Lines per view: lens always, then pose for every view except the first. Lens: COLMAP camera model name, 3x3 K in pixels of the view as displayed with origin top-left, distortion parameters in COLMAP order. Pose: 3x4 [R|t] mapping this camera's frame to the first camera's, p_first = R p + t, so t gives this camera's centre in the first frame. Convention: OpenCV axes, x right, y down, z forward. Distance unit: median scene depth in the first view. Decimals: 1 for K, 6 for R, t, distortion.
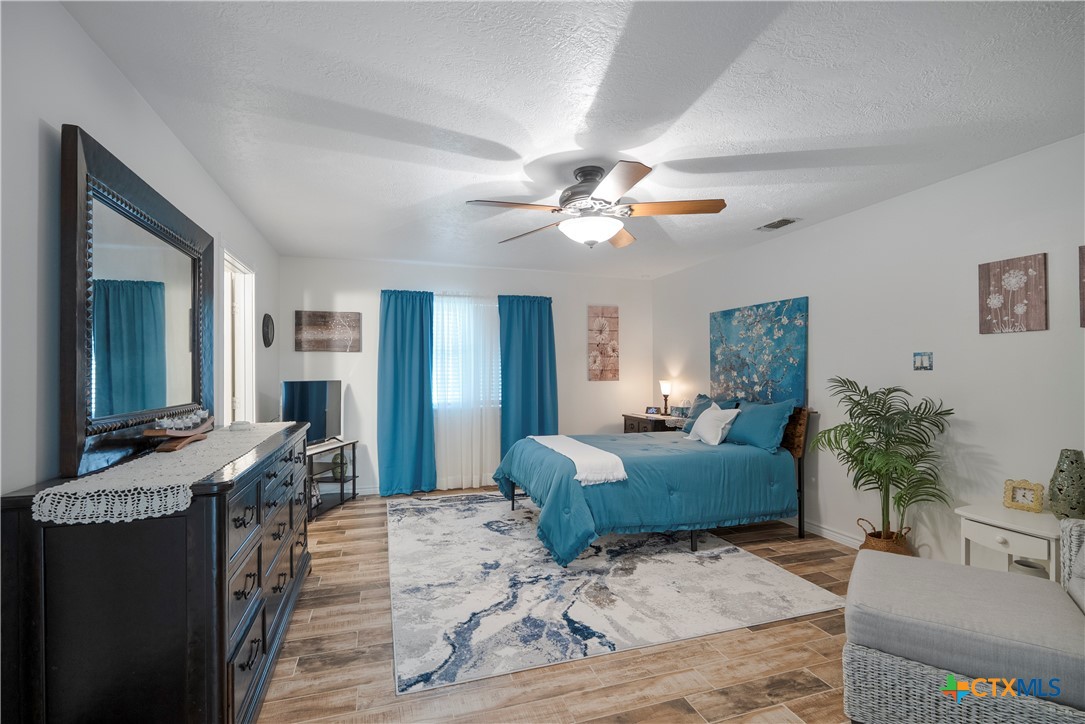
lens RADIAL K [[487.0, 0, 540.7], [0, 487.0, 360.9], [0, 0, 1]] dist [-0.014635, 0.003908]
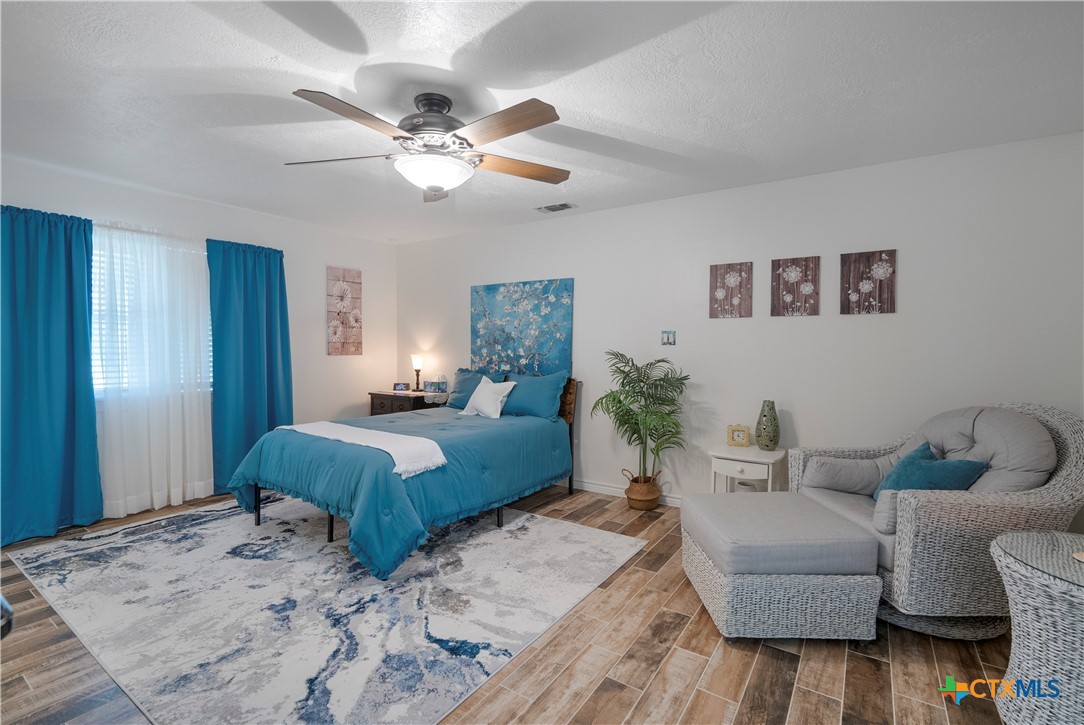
lens RADIAL K [[486.6, 0, 540.2], [0, 486.6, 361.4], [0, 0, 1]] dist [-0.014635, 0.003908]
pose [[0.790223, -0.014137, 0.612656, -0.219549], [-0.019530, 0.998645, 0.048234, 0.006038], [-0.612508, -0.050081, 0.788876, 0.183791]]
